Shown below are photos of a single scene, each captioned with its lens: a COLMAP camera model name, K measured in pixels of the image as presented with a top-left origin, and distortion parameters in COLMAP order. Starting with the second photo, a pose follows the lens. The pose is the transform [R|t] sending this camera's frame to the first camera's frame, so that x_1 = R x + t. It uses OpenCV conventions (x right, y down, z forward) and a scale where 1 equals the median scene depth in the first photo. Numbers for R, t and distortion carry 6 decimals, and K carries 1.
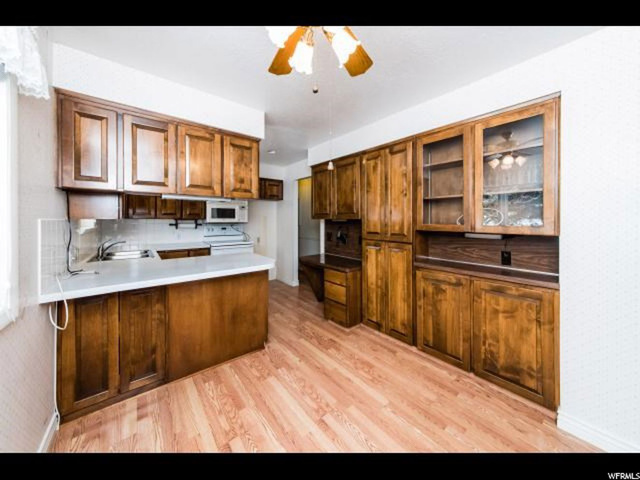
lens RADIAL K [[228.7, 0, 323.4], [0, 228.7, 219.1], [0, 0, 1]] dist [-0.001626, -0.000468]
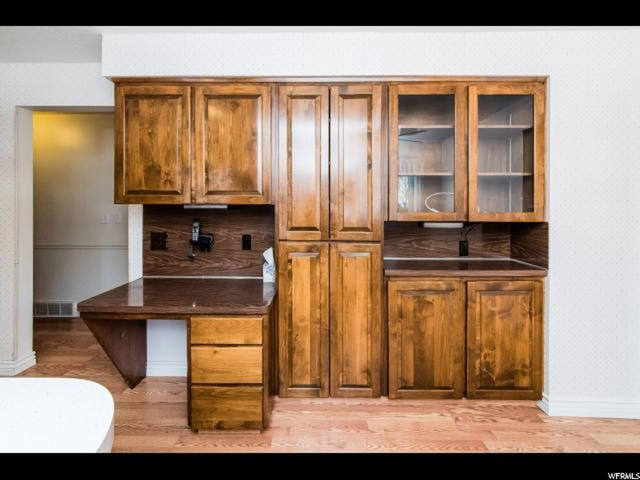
lens RADIAL K [[228.7, 0, 296.8], [0, 228.7, 211.6], [0, 0, 1]] dist [-0.001626, -0.000468]
pose [[0.634779, -0.001036, 0.772693, -0.302077], [-0.005213, 0.999971, 0.005623, 0.020412], [-0.772676, -0.007597, 0.634755, 0.866839]]
